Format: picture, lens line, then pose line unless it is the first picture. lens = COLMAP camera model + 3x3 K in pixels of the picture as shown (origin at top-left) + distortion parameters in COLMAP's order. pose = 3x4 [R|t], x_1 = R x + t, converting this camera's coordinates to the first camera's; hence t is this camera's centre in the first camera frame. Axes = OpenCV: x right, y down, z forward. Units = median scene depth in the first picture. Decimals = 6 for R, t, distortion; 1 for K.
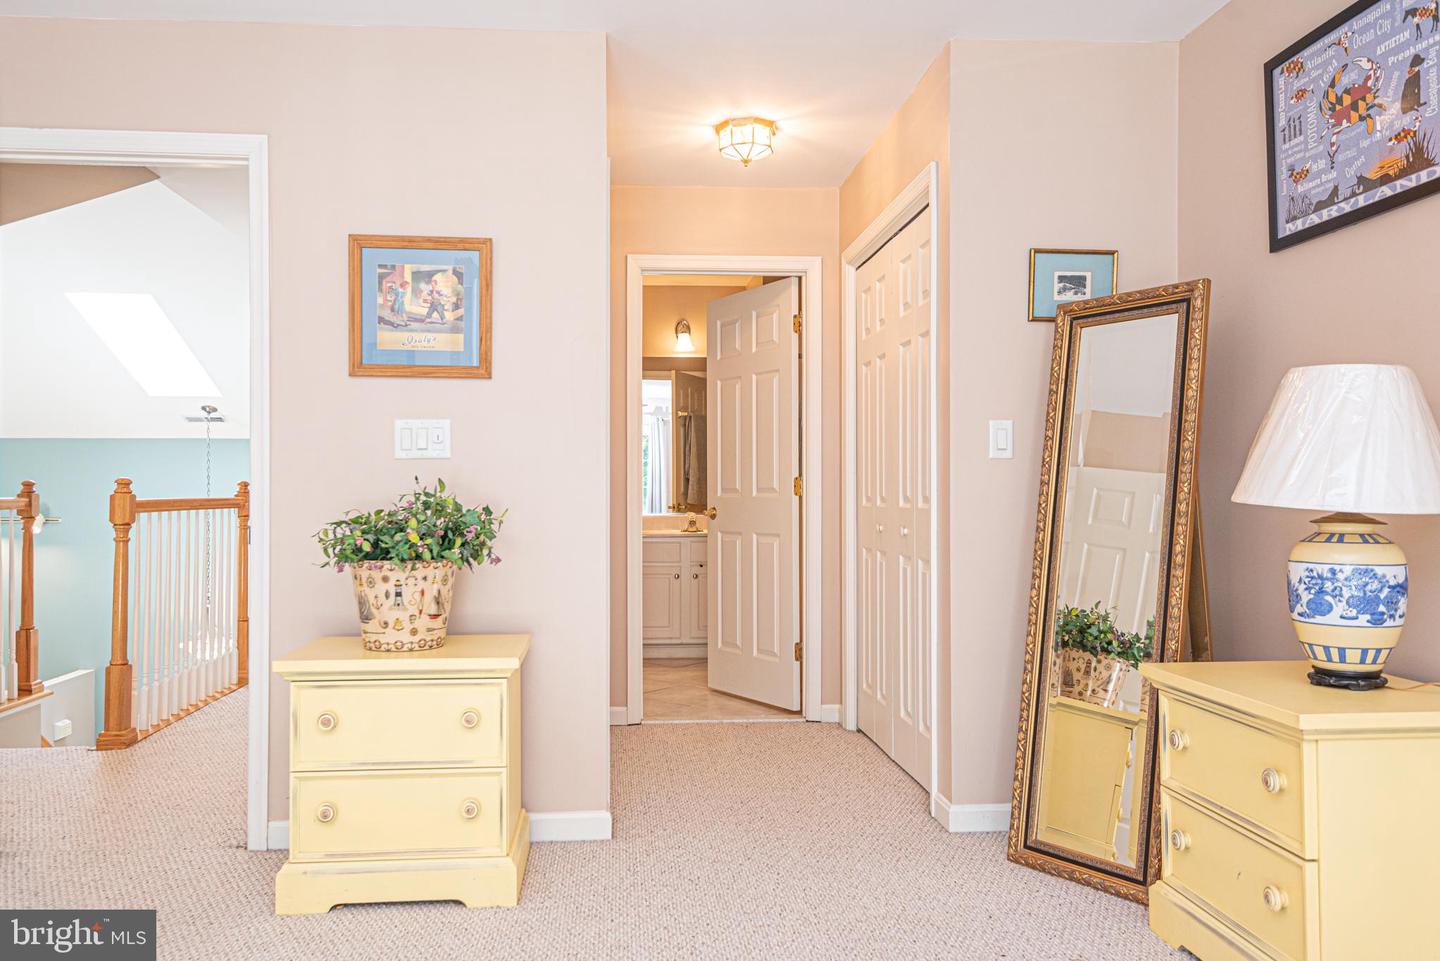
lens RADIAL K [[1090.2, 0, 685.6], [0, 1090.2, 495.4], [0, 0, 1]] dist [0.015139, -0.014474]
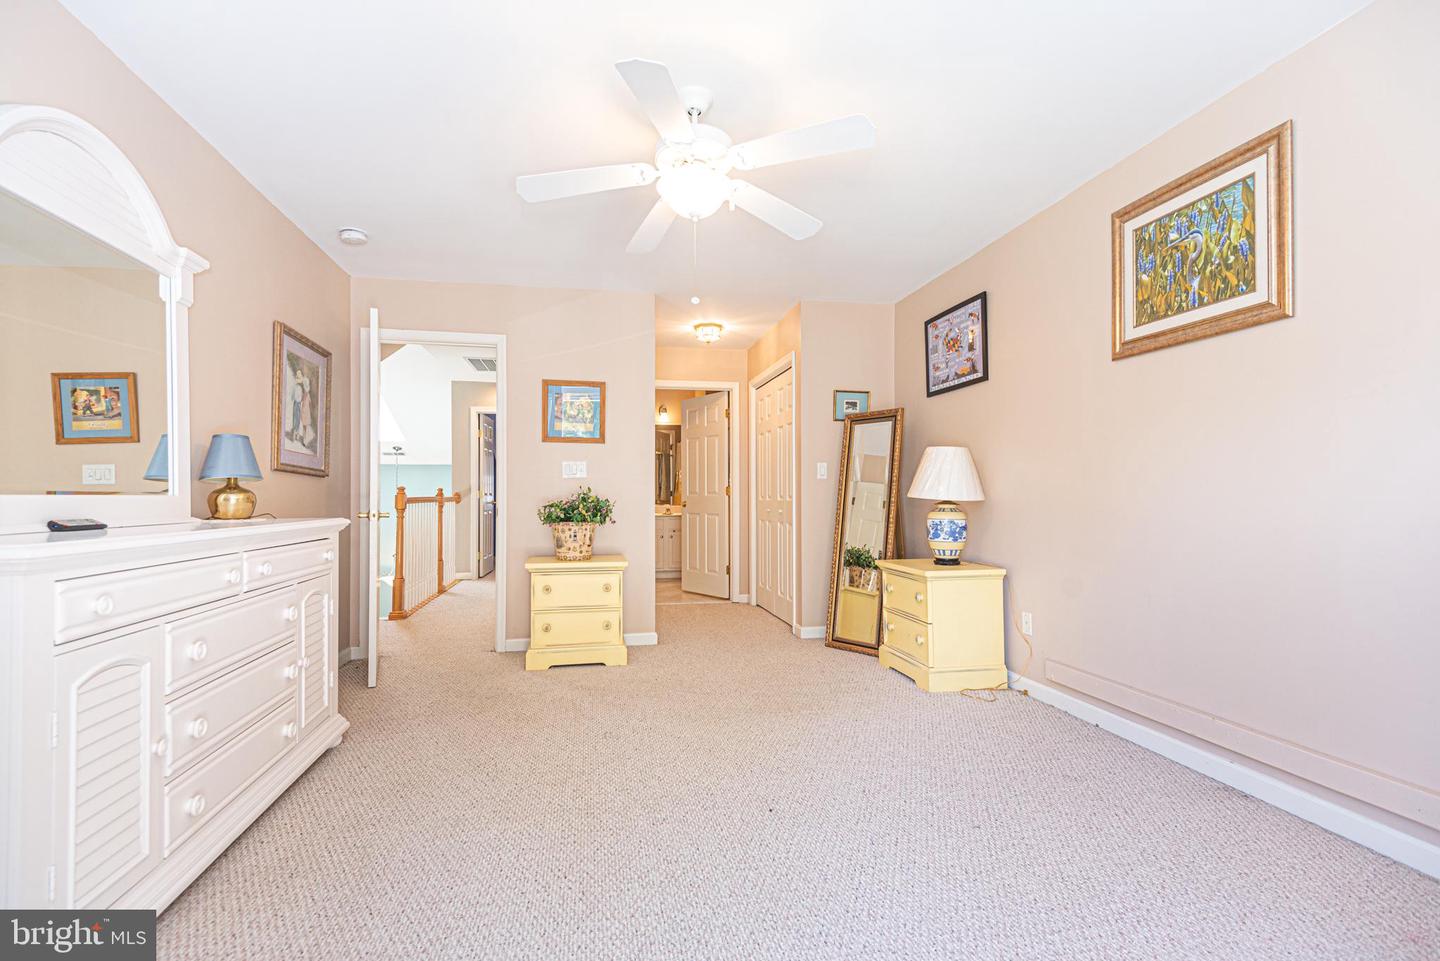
lens RADIAL K [[657.8, 0, 716.6], [0, 657.8, 490.4], [0, 0, 1]] dist [0.019577, -0.008860]
pose [[0.992321, 0.001778, 0.123679, -0.132439], [-0.000495, 0.999946, -0.010404, 0.006173], [-0.123691, 0.010263, 0.992268, -0.446532]]
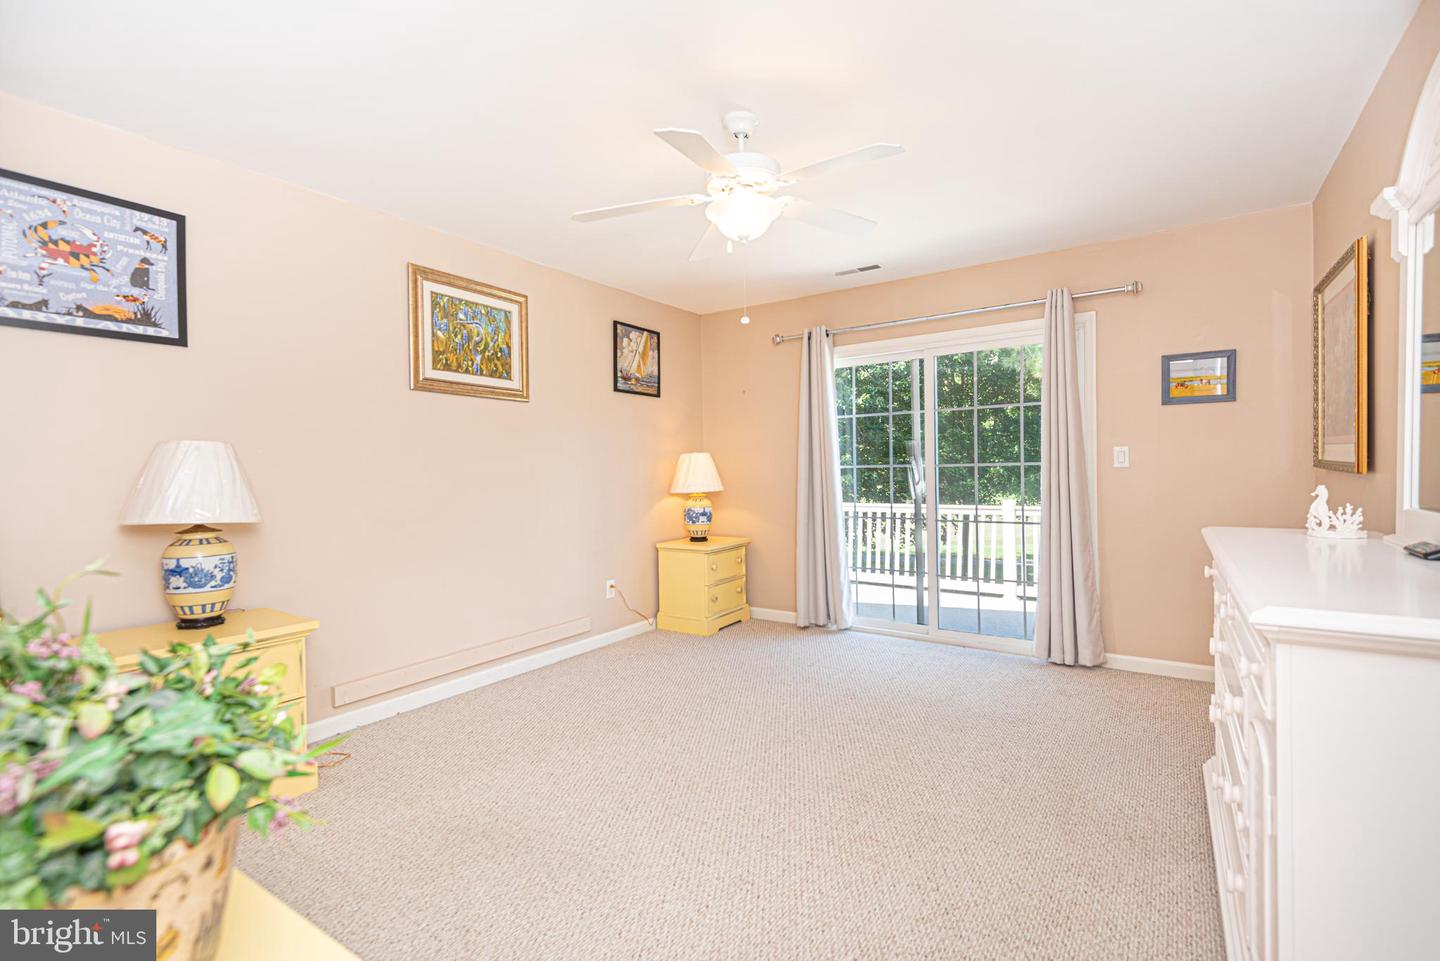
lens RADIAL K [[657.8, 0, 715.6], [0, 657.8, 470.7], [0, 0, 1]] dist [0.019577, -0.008860]
pose [[-0.782557, 0.017203, 0.622341, -0.560286], [0.018529, 0.999819, -0.004339, -0.042752], [-0.622303, 0.008136, -0.782734, 1.064625]]
